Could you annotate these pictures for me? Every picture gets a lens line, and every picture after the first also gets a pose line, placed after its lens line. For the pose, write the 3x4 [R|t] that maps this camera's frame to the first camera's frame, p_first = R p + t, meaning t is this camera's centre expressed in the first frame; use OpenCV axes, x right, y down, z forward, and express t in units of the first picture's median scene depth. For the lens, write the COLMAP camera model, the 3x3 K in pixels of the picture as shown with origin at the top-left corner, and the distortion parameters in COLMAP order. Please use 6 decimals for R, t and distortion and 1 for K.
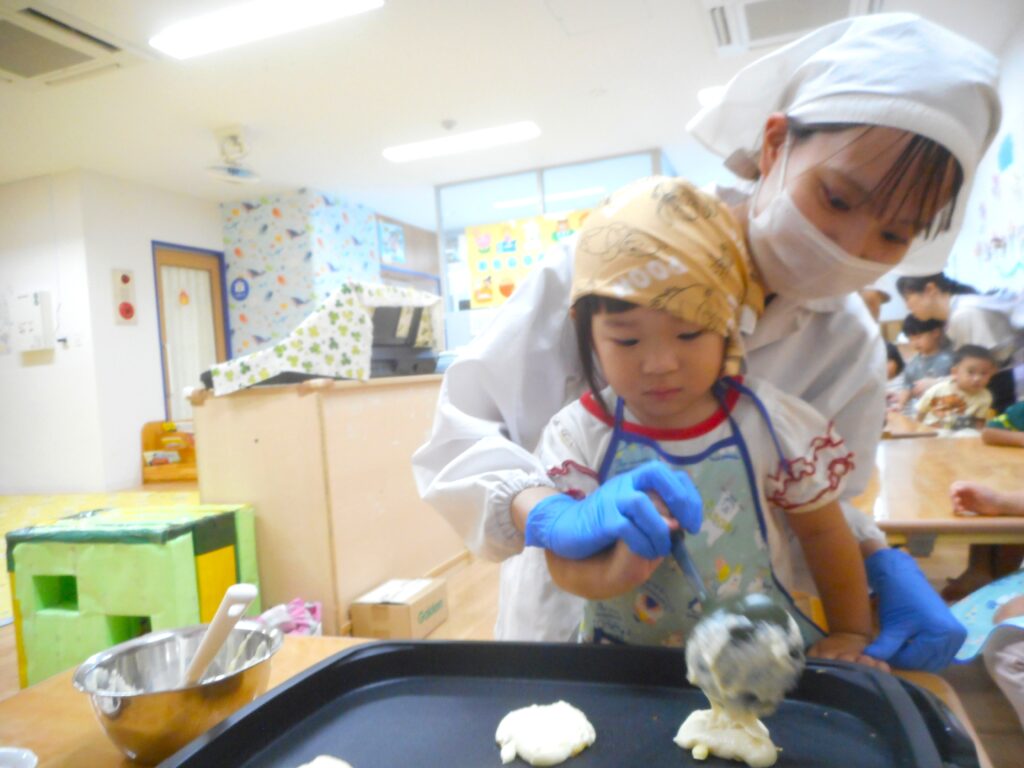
lens RADIAL K [[794.9, 0, 517.0], [0, 794.9, 382.3], [0, 0, 1]] dist [0.003626, 0.007188]
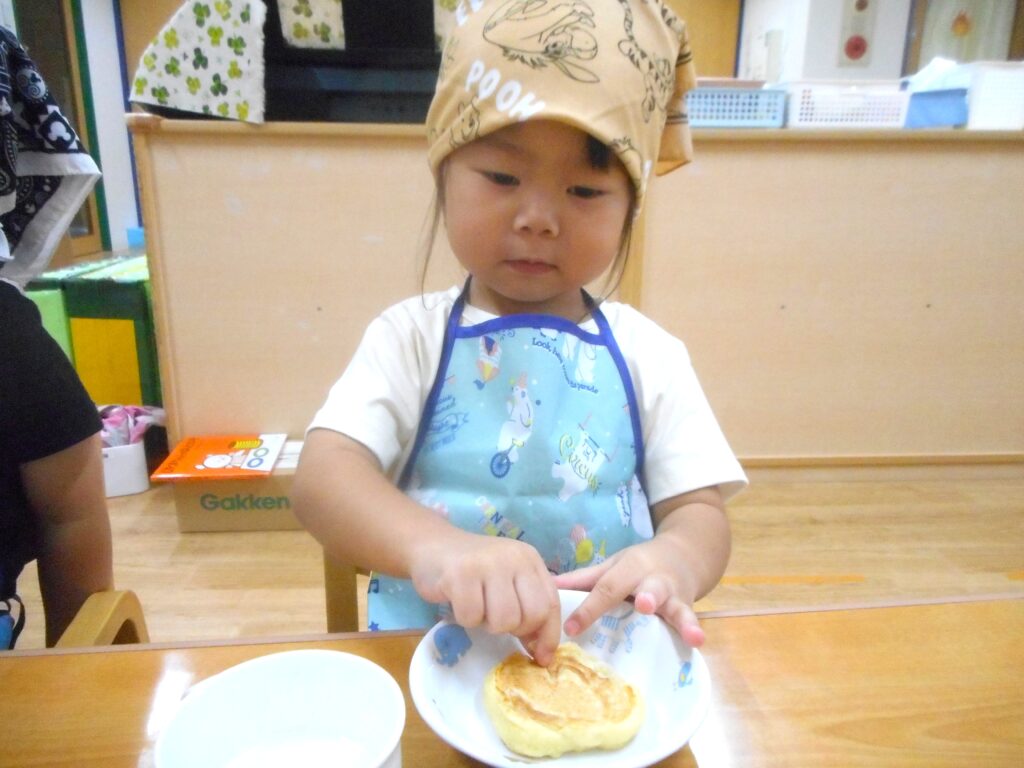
lens RADIAL K [[794.9, 0, 511.3], [0, 794.9, 386.6], [0, 0, 1]] dist [0.003626, 0.007188]
pose [[0.358236, 0.320871, -0.876760, 0.492872], [-0.055880, 0.944772, 0.322929, -0.019912], [0.931957, -0.066691, 0.356382, 0.969113]]
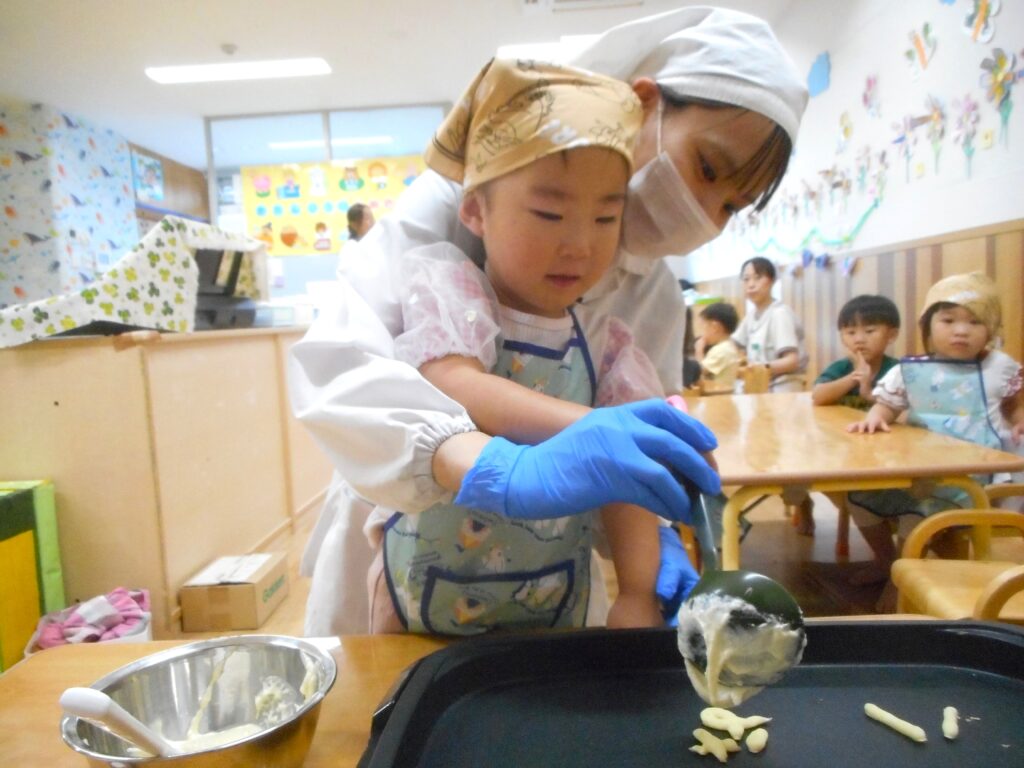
lens RADIAL K [[794.9, 0, 513.8], [0, 794.9, 379.7], [0, 0, 1]] dist [0.003626, 0.007188]
pose [[0.949987, 0.000124, 0.312288, -0.127560], [-0.015725, 0.998750, 0.047439, 0.001501], [-0.311892, -0.049977, 0.948802, 0.059387]]
